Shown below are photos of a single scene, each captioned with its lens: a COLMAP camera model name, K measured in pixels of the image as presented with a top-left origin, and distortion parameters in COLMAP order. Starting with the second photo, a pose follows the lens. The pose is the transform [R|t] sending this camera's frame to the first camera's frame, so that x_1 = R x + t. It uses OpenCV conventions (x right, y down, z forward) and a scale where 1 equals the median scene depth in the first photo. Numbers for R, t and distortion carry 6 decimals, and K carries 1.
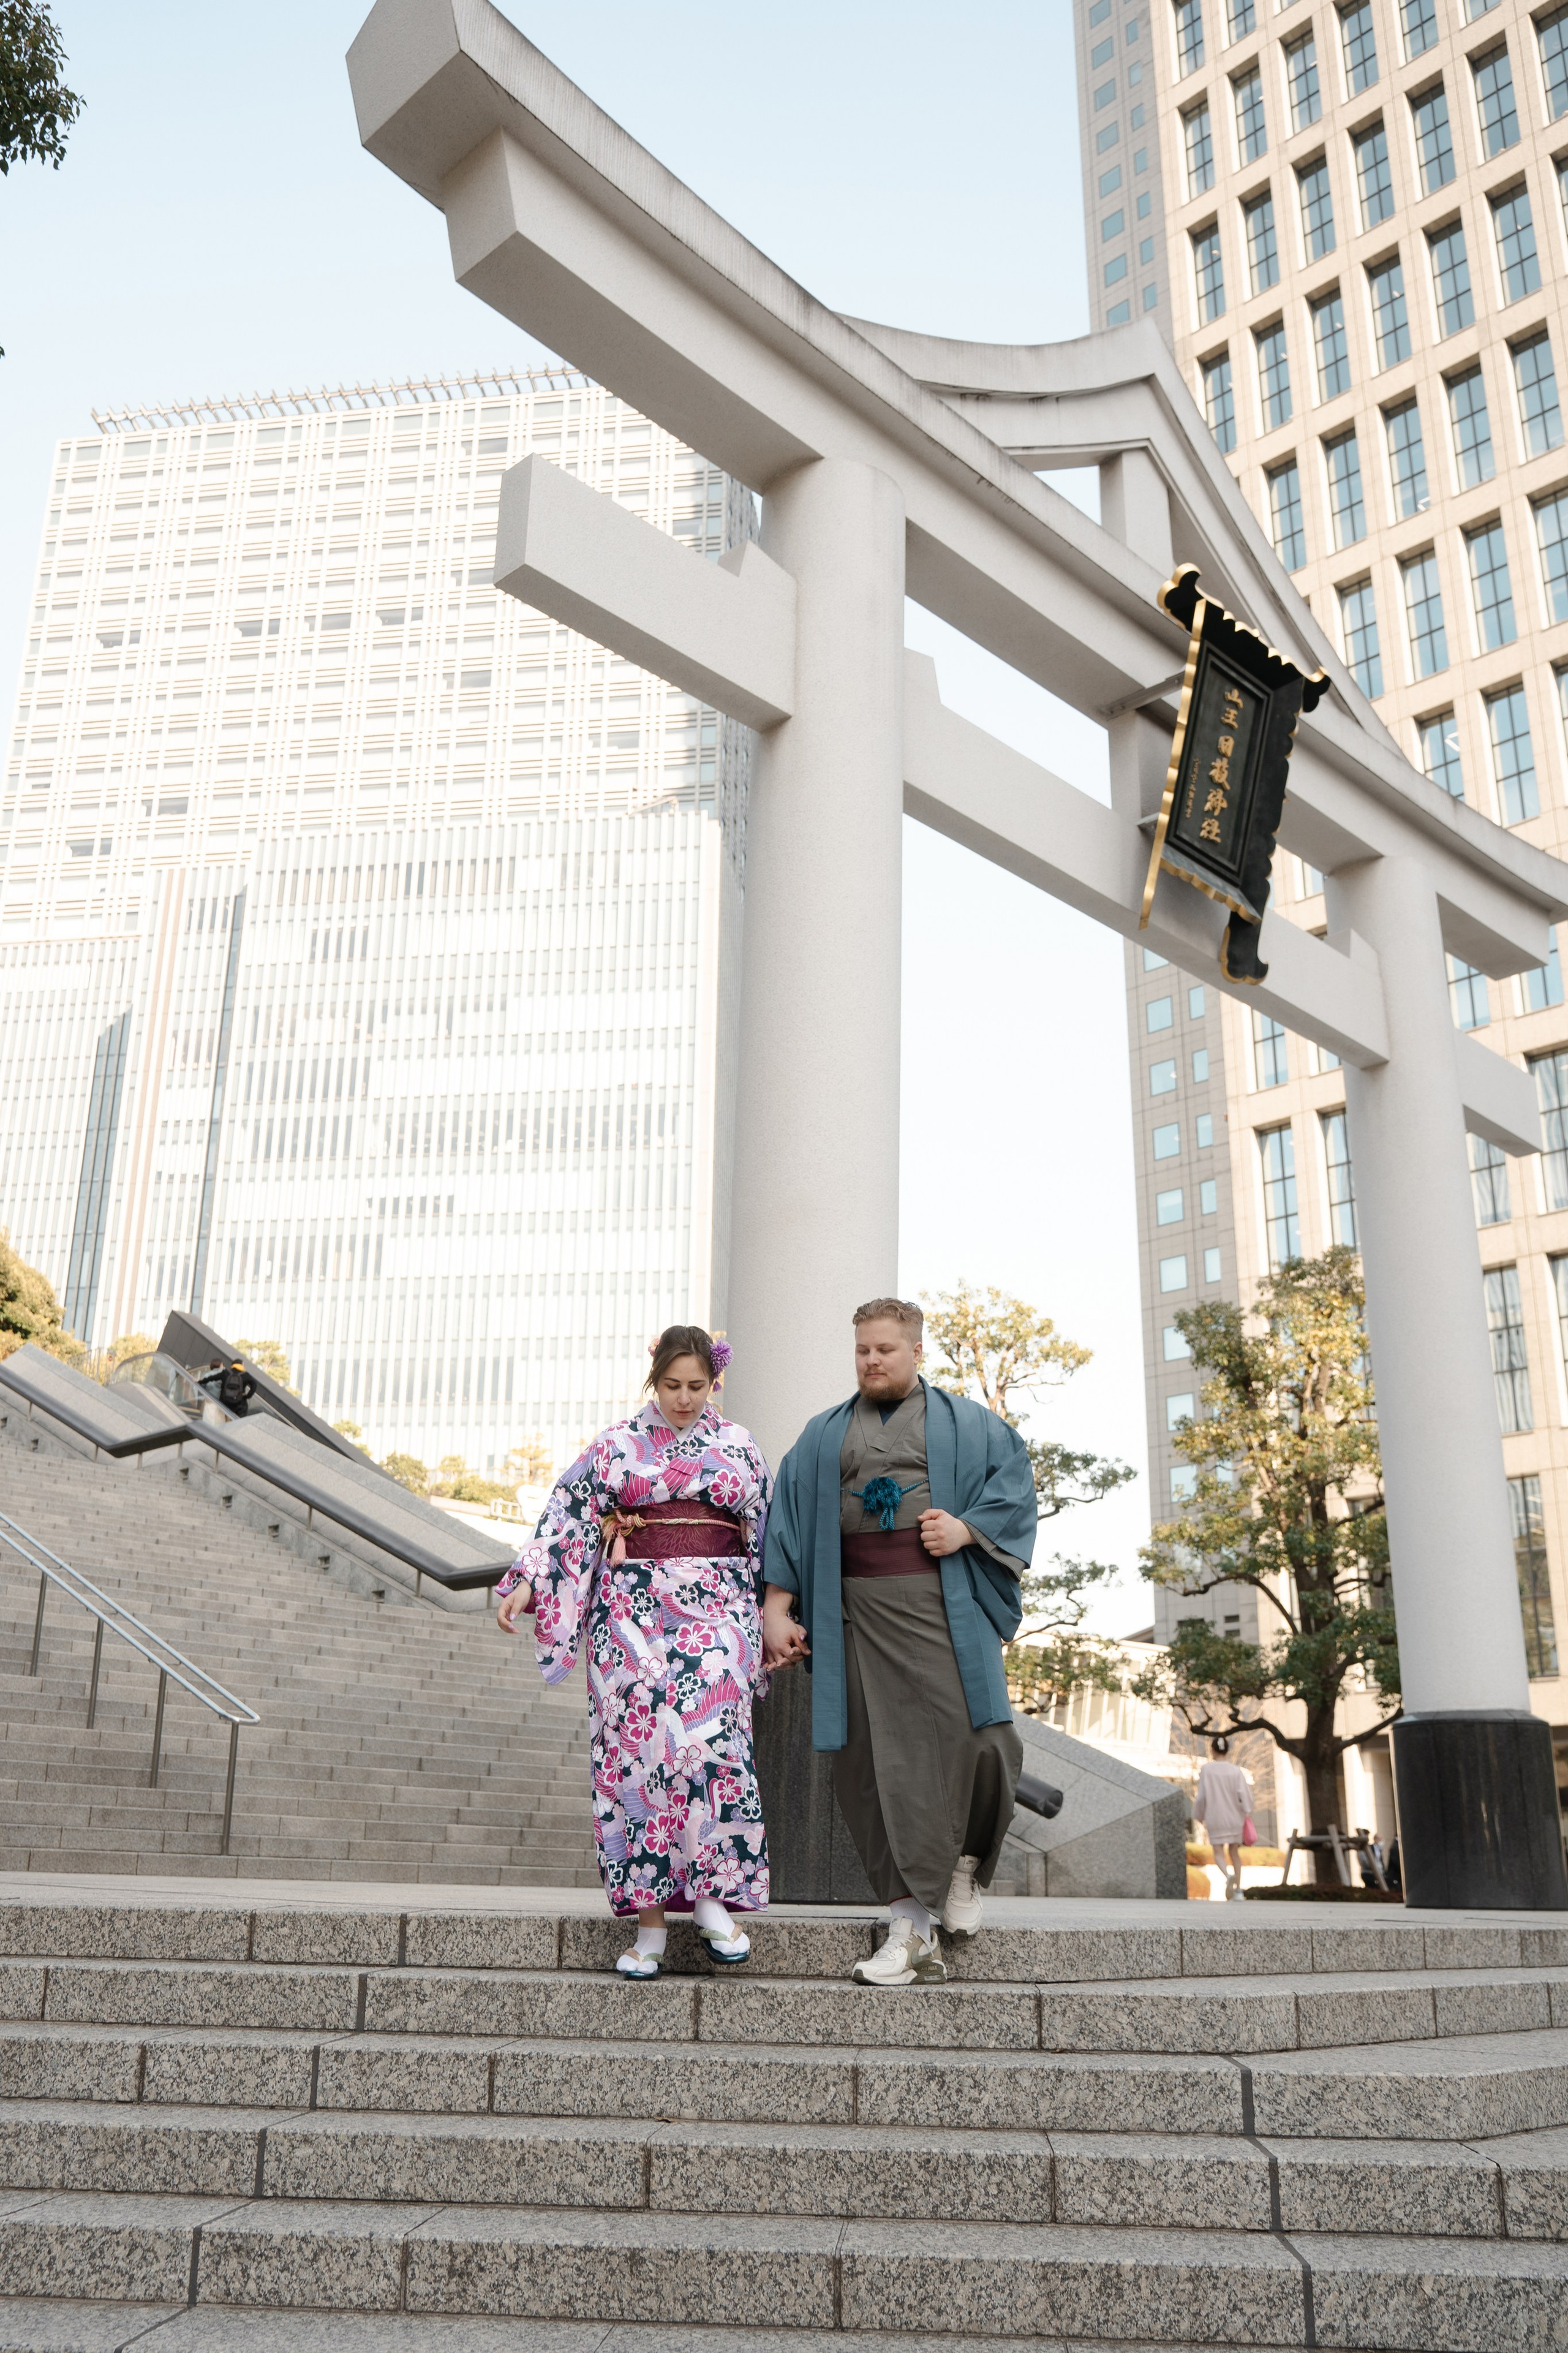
lens RADIAL K [[1995.4, 0, 773.3], [0, 1995.4, 1173.7], [0, 0, 1]] dist [-0.064334, 0.042673]
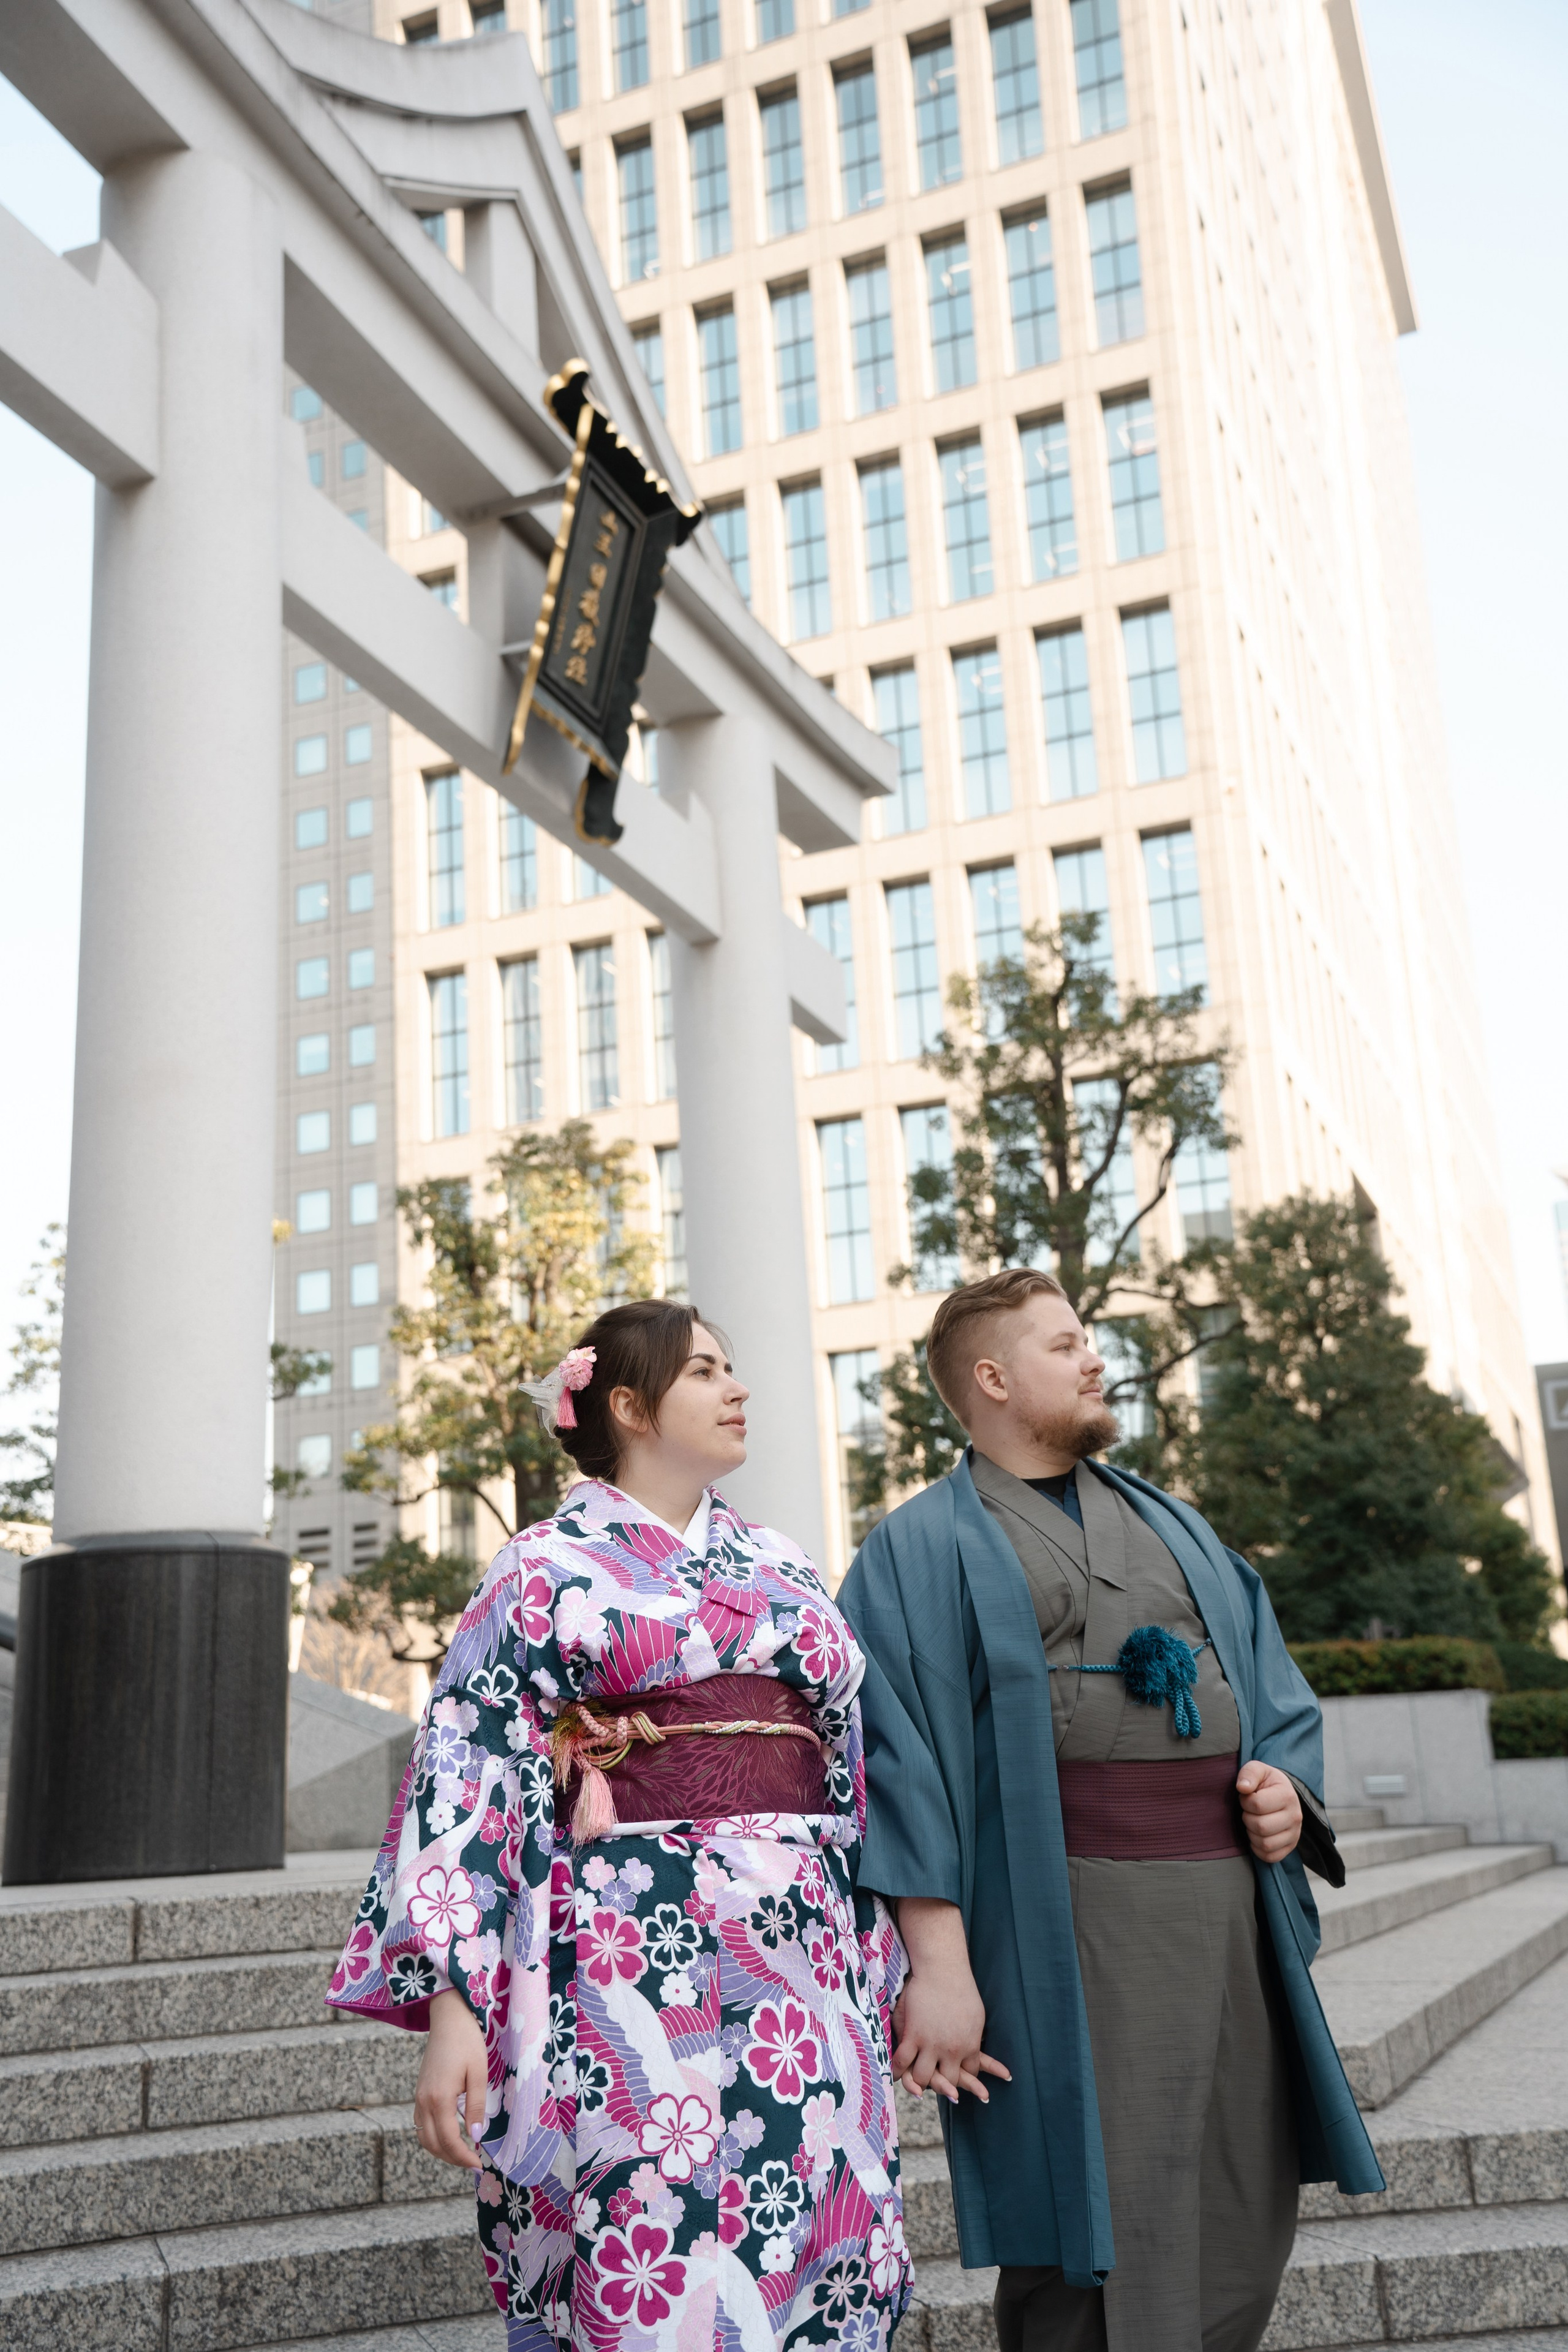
lens RADIAL K [[2297.8, 0, 796.1], [0, 2297.8, 1166.9], [0, 0, 1]] dist [0.053983, 0.136898]
pose [[0.917704, 0.044716, 0.394741, -0.089370], [-0.070370, 0.996229, 0.050745, -0.008211], [-0.390984, -0.074347, 0.917390, -0.014611]]
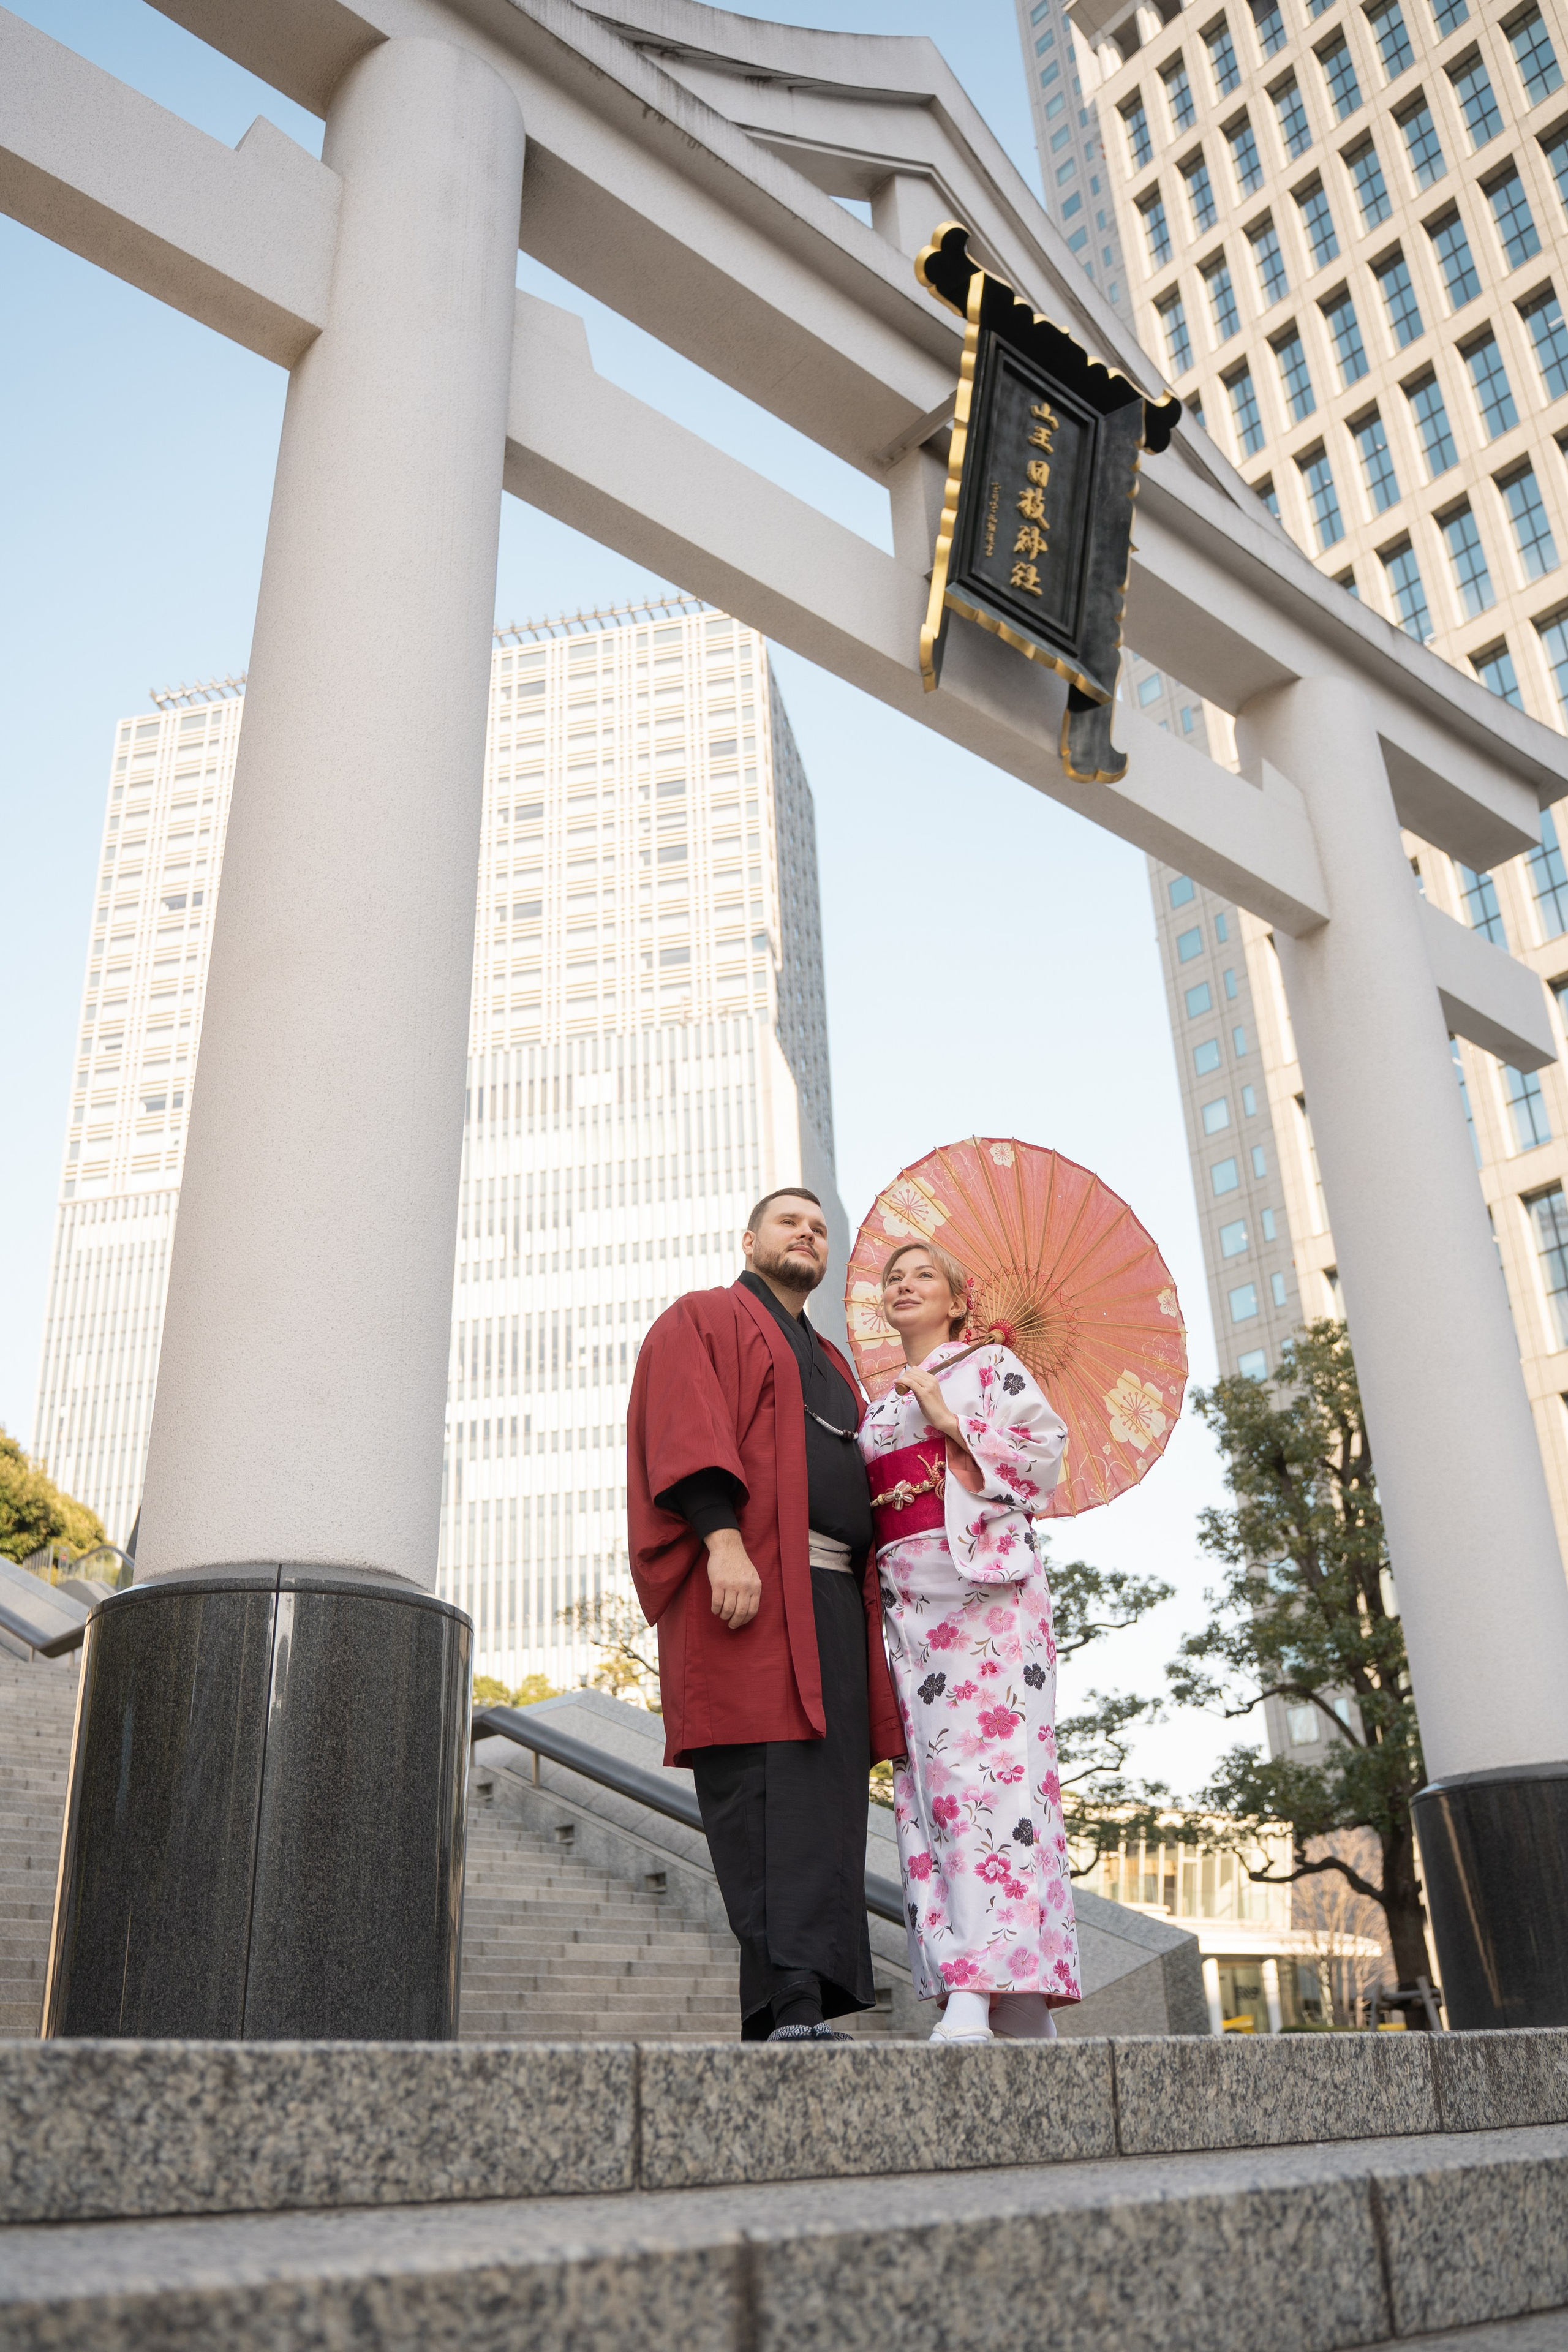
lens RADIAL K [[1989.2, 0, 784.0], [0, 1989.2, 1176.0], [0, 0, 1]] dist [-0.082214, 0.010310]
pose [[0.996437, -0.078993, -0.029549, 0.131895], [0.075612, 0.991915, -0.101921, 0.115656], [0.037361, 0.099323, 0.994354, 0.280443]]
